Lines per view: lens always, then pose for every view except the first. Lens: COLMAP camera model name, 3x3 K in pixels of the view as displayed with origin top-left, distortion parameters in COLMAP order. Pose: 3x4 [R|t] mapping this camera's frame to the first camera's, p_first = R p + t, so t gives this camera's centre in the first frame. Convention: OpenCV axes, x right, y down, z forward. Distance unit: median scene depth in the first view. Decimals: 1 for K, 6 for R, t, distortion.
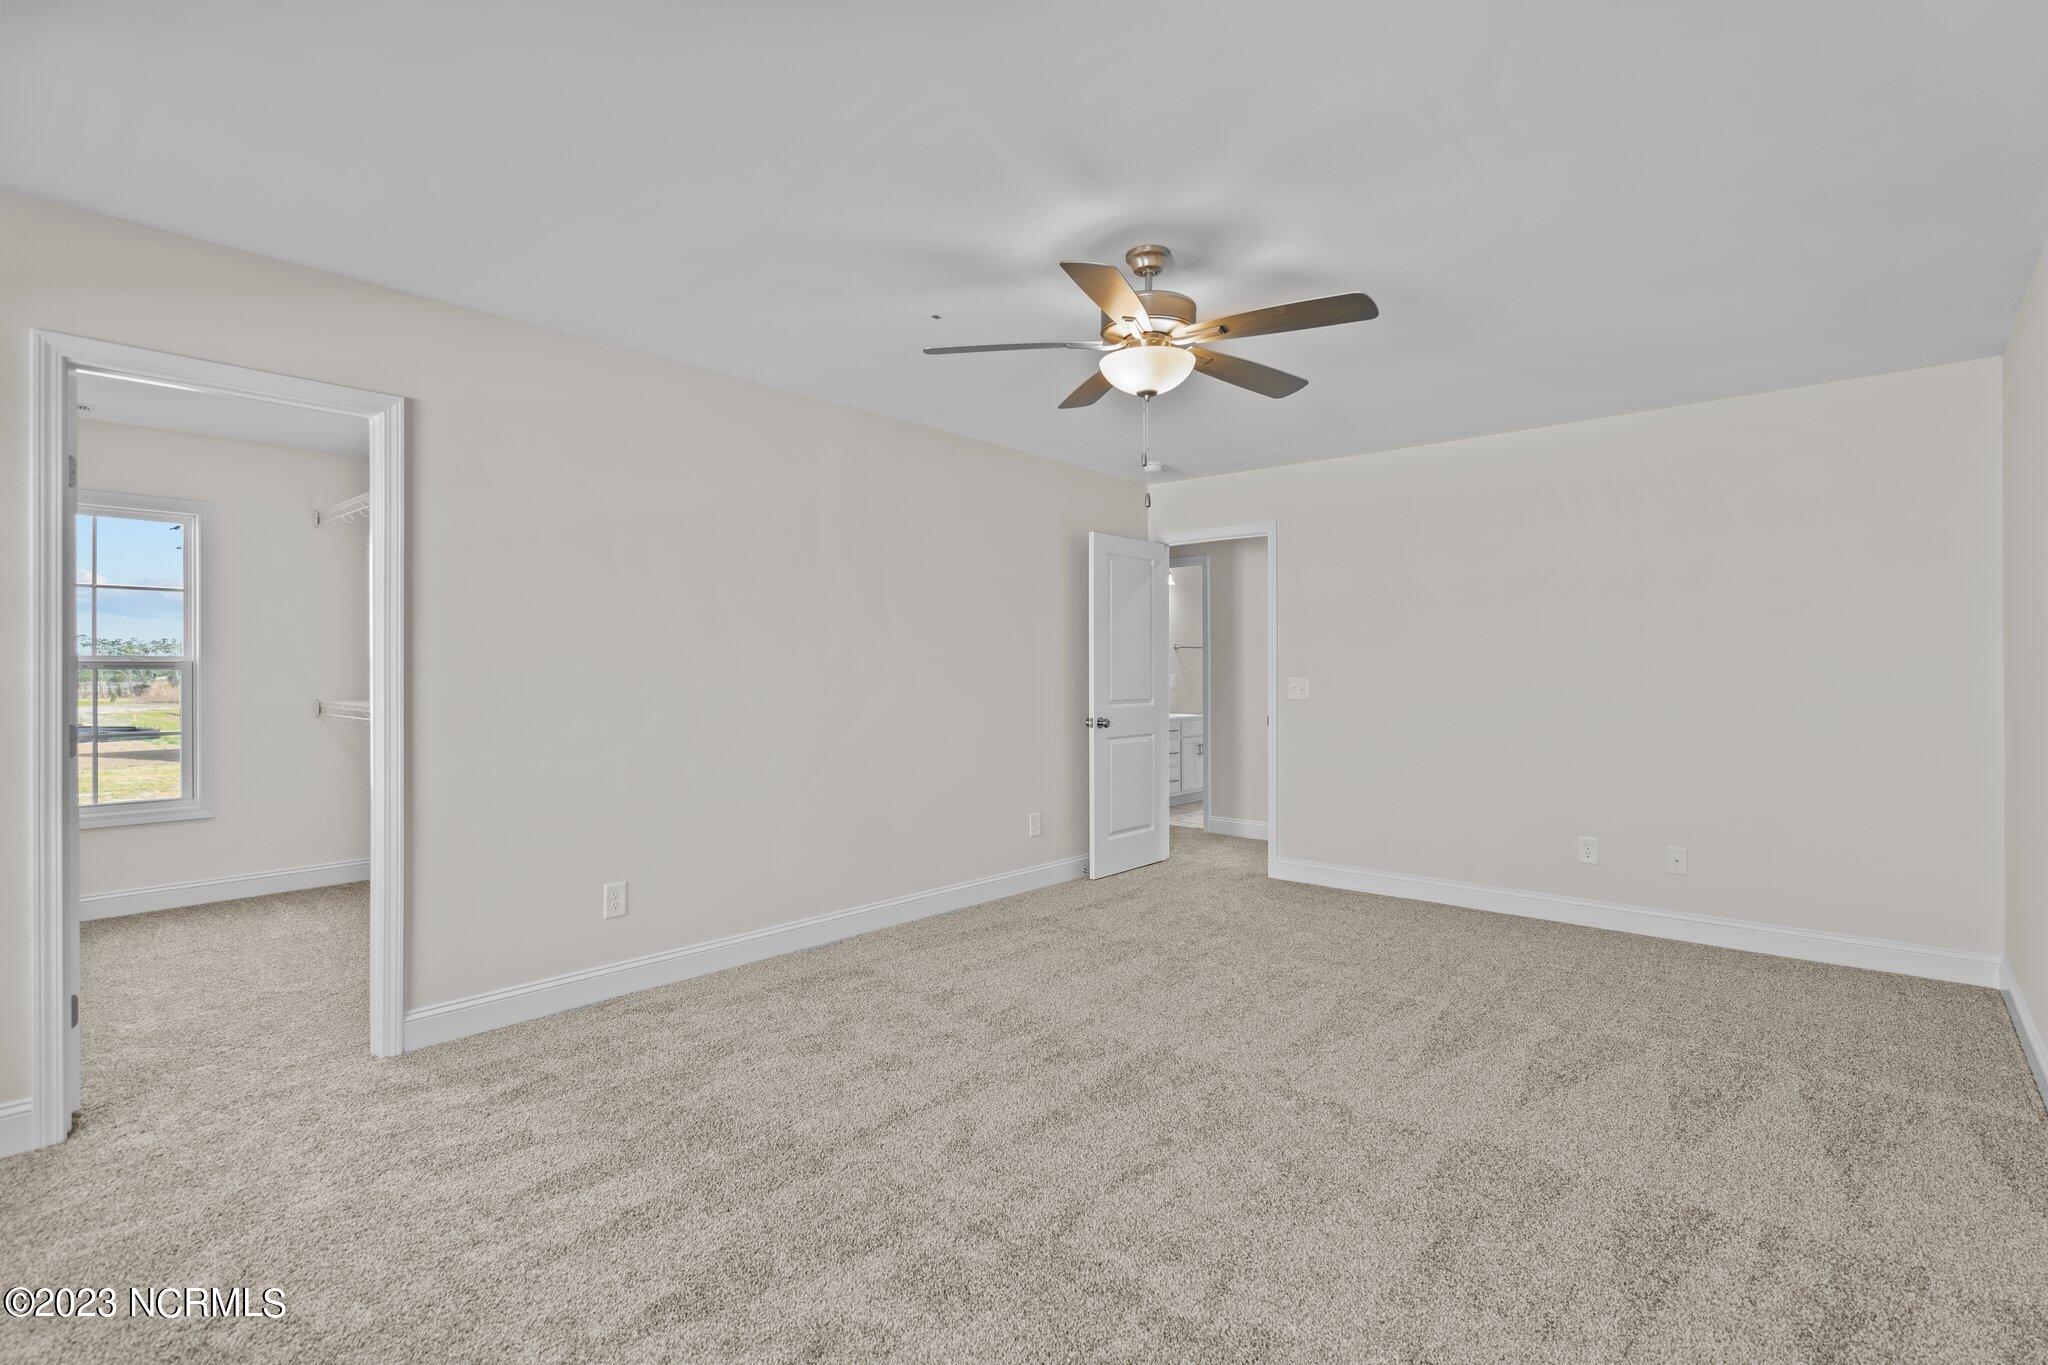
lens RADIAL K [[975.7, 0, 1026.7], [0, 975.7, 671.9], [0, 0, 1]] dist [0.000350, 0.000499]
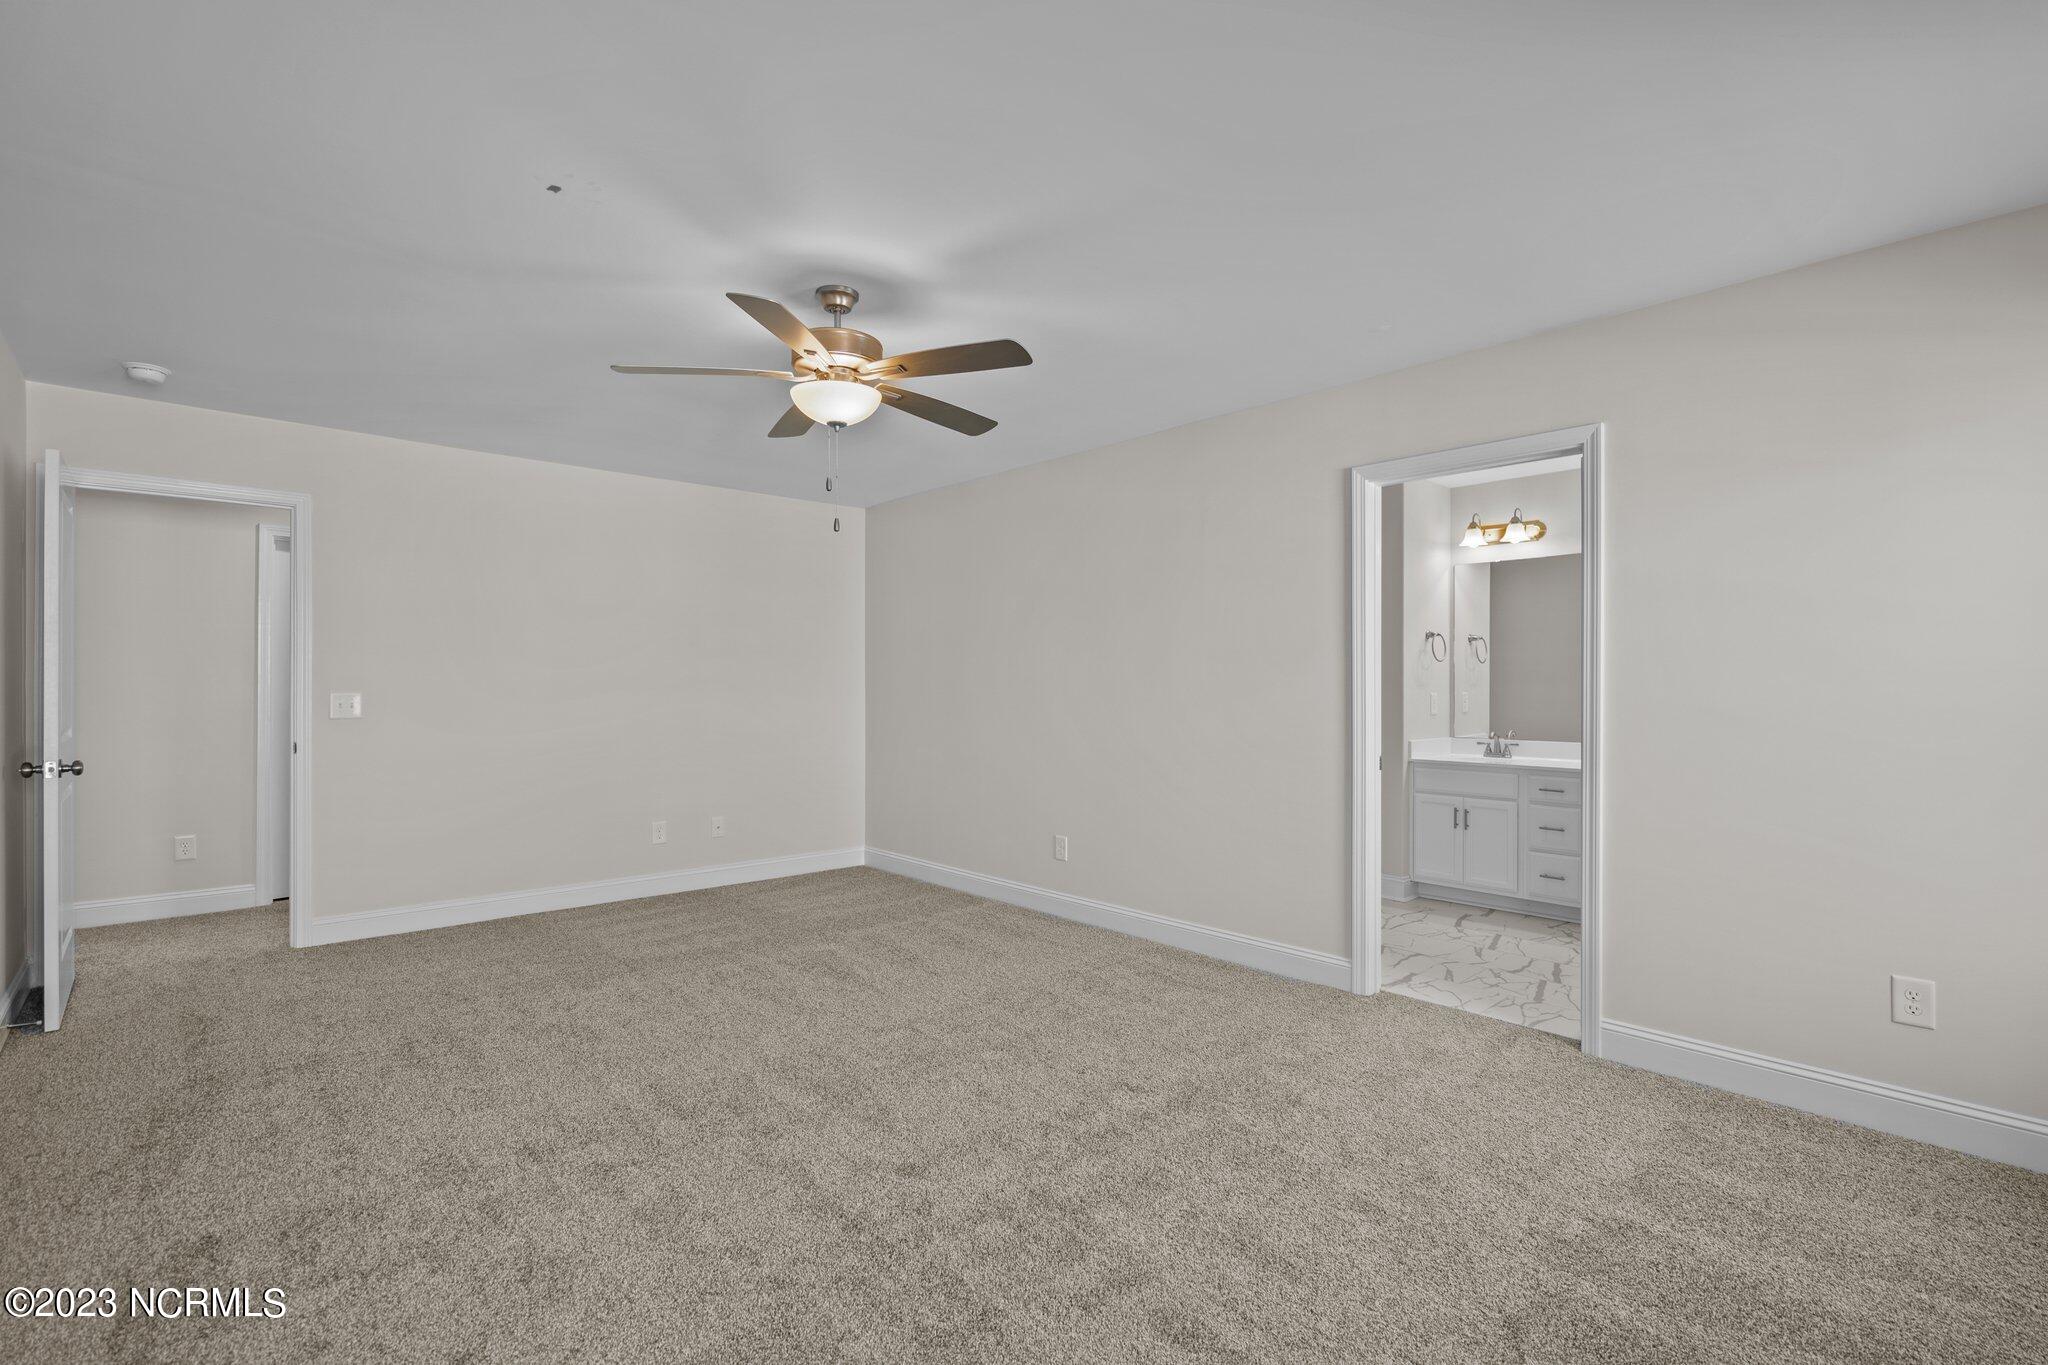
lens RADIAL K [[926.0, 0, 1026.3], [0, 926.0, 683.5], [0, 0, 1]] dist [-0.002513, 0.000815]
pose [[0.108316, 0.005125, 0.994103, -0.772417], [-0.003030, 0.999984, -0.004825, 0.001448], [-0.994112, -0.002490, 0.108330, 0.618891]]
